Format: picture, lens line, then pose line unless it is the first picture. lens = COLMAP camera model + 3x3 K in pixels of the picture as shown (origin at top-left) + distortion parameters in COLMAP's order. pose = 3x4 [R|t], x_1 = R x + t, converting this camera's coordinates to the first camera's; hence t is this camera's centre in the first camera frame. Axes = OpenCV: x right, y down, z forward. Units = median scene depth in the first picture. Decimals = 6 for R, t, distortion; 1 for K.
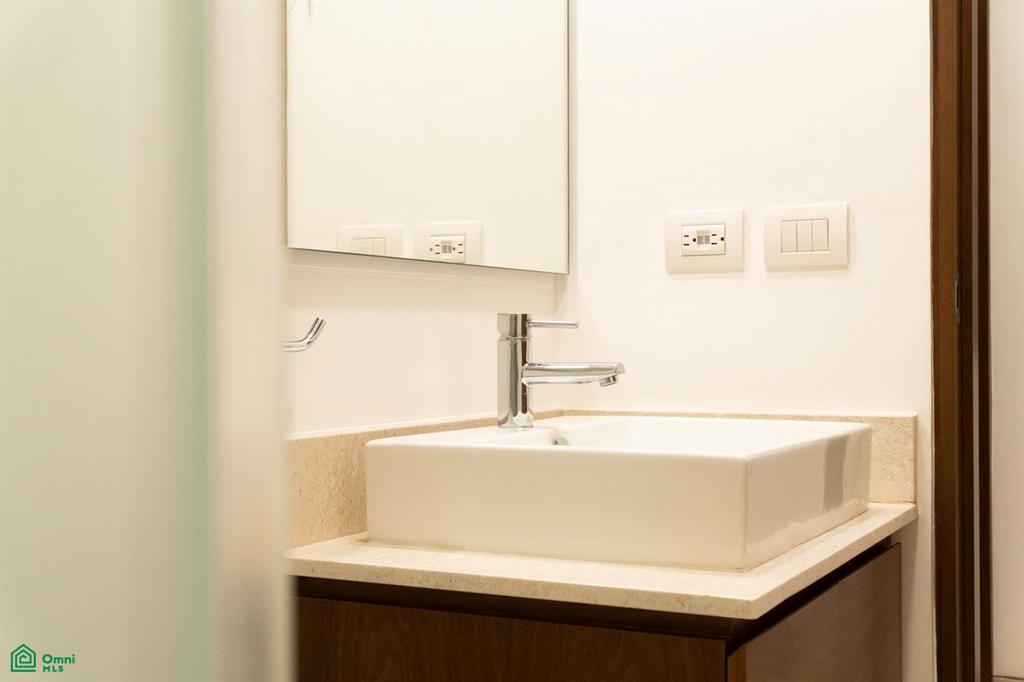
lens RADIAL K [[1348.6, 0, 510.2], [0, 1348.6, 341.0], [0, 0, 1]] dist [0.024101, 0.000000]
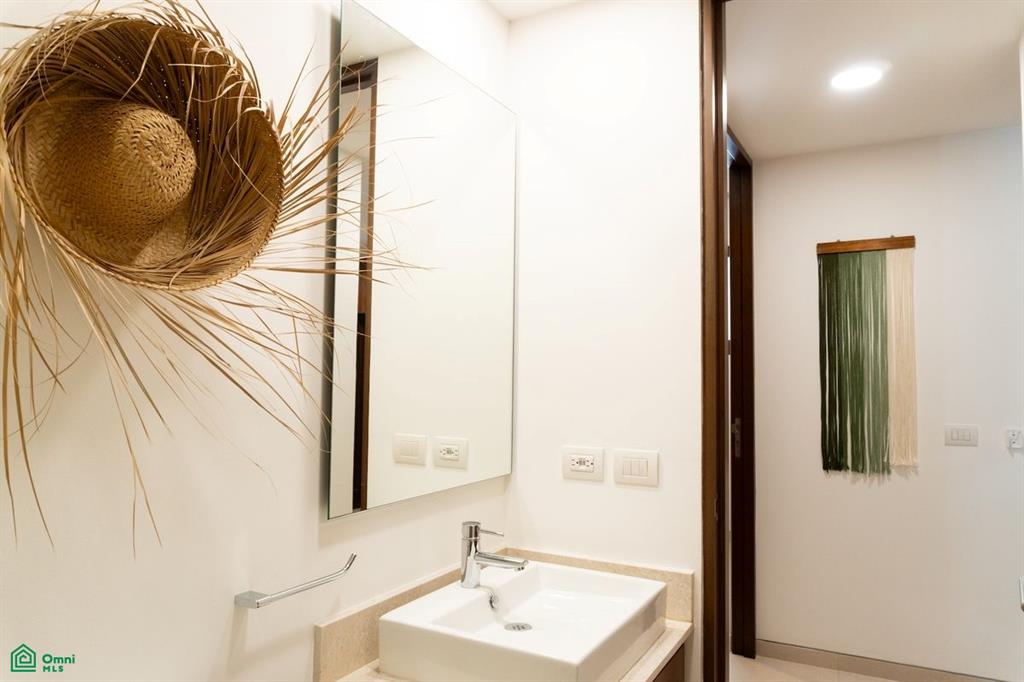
lens RADIAL K [[690.8, 0, 515.1], [0, 690.8, 342.4], [0, 0, 1]] dist [-0.002164, -0.000191]
pose [[0.999682, 0.015423, -0.019942, 0.072243], [-0.016461, 0.998461, -0.052956, -0.202981], [0.019095, 0.053268, 0.998398, 0.043102]]
